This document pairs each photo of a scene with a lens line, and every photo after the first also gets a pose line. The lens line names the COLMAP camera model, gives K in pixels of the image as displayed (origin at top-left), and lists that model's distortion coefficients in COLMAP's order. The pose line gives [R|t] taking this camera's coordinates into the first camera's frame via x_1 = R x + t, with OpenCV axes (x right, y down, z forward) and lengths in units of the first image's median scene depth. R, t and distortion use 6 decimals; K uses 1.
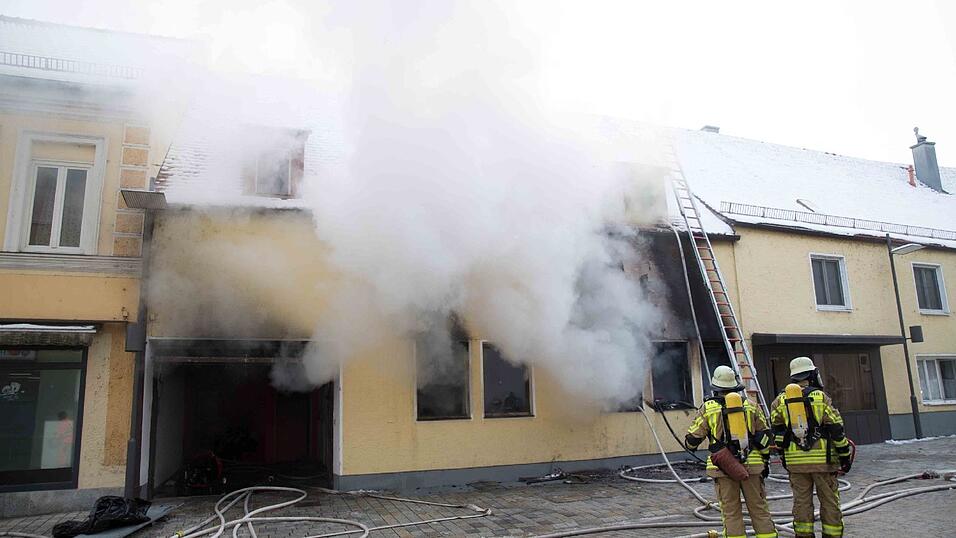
lens RADIAL K [[653.6, 0, 478.0], [0, 653.6, 269.0], [0, 0, 1]] dist [-0.128543, 0.094569]
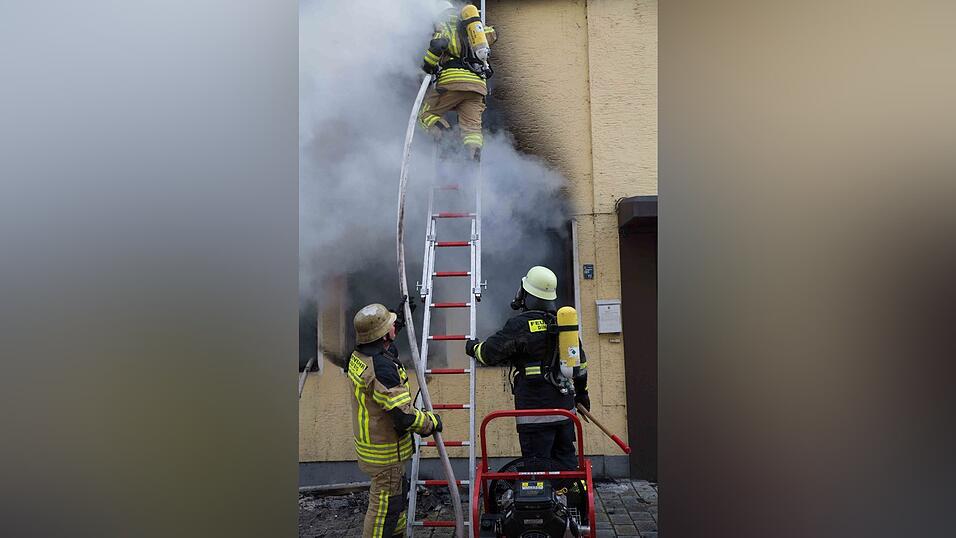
lens RADIAL K [[754.9, 0, 477.2], [0, 754.9, 277.0], [0, 0, 1]] dist [0.106645, 0.000511]
pose [[0.926297, -0.032760, -0.375368, 0.572935], [0.077346, 0.991530, 0.104331, 0.099206], [0.368771, -0.125675, 0.920985, 0.522267]]
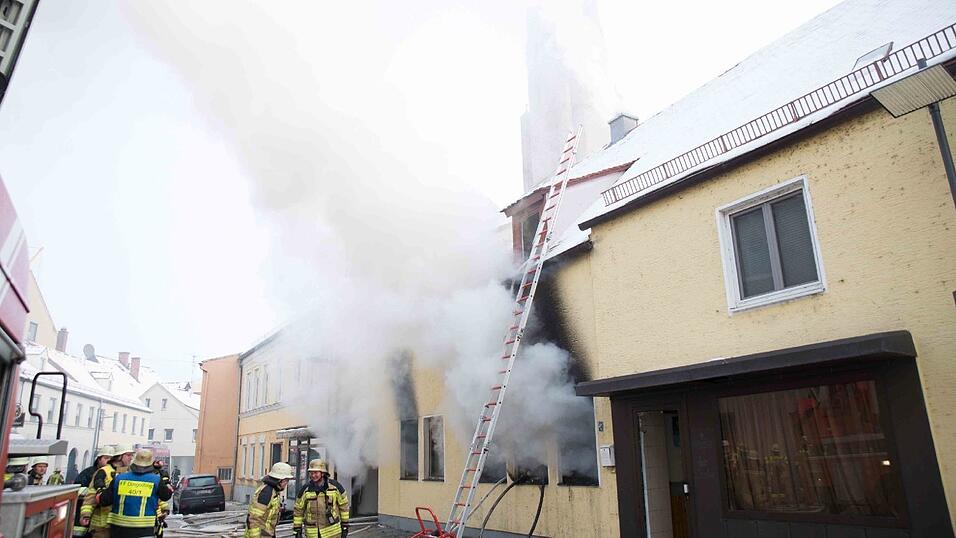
lens RADIAL K [[653.4, 0, 476.3], [0, 653.4, 268.5], [0, 0, 1]] dist [-0.128790, 0.092661]
pose [[0.197456, -0.255940, -0.946312, 1.165259], [0.209717, 0.953998, -0.214259, 0.115707], [0.957617, -0.156151, 0.242048, 0.774986]]
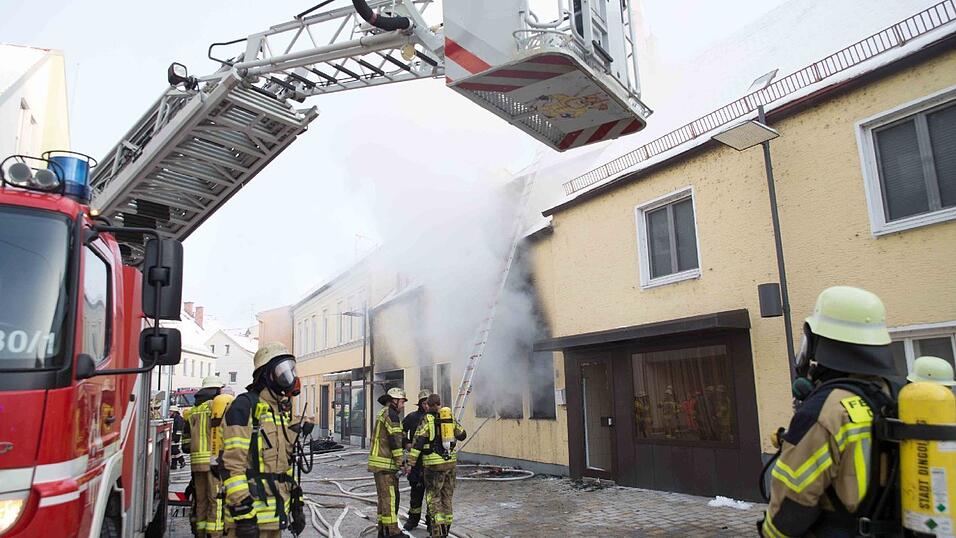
lens RADIAL K [[653.6, 0, 478.0], [0, 653.6, 269.0], [0, 0, 1]] dist [-0.128543, 0.094569]
pose [[0.119273, -0.168998, -0.978373, 1.391317], [0.218356, 0.965746, -0.140198, 0.119689], [0.968553, -0.196912, 0.152089, 0.835826]]
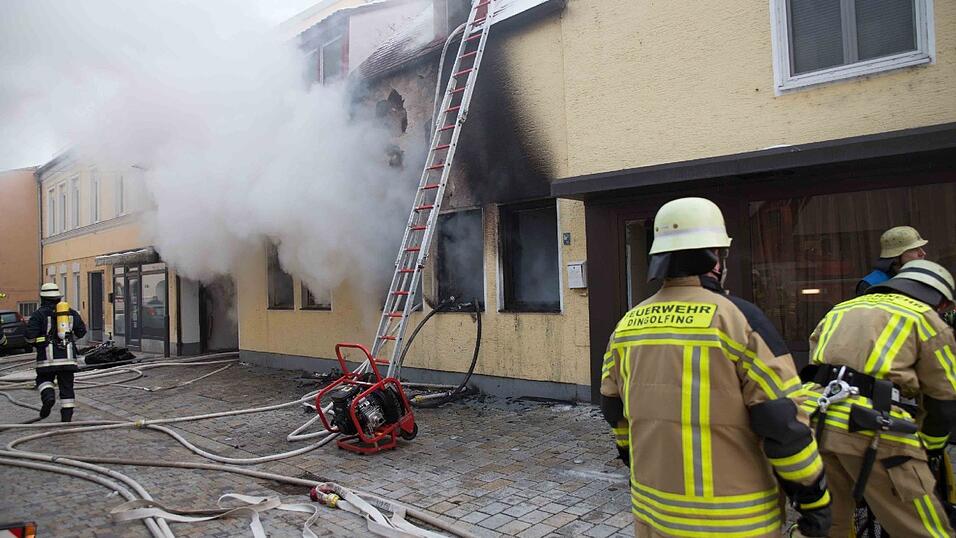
lens RADIAL K [[653.6, 0, 478.0], [0, 653.6, 269.0], [0, 0, 1]] dist [-0.128543, 0.094569]
pose [[0.447216, -0.009274, -0.894378, 0.934902], [0.193175, 0.977348, 0.086459, 0.119811], [0.873317, -0.211437, 0.438877, 0.727876]]
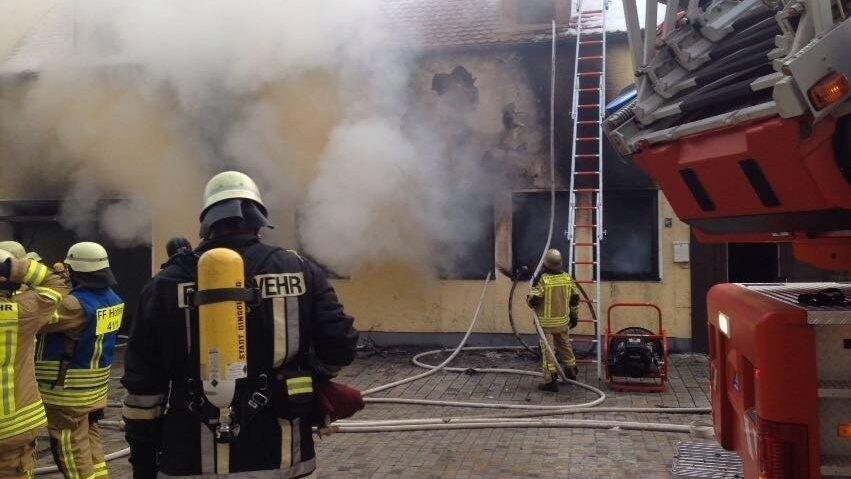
lens RADIAL K [[780.2, 0, 443.4], [0, 780.2, 236.6], [0, 0, 1]] dist [0.187339, 0.008922]
pose [[0.867687, 0.012849, -0.496945, 0.669949], [0.077260, 0.984033, 0.160342, 0.008377], [0.491071, -0.177521, 0.852840, 0.151821]]
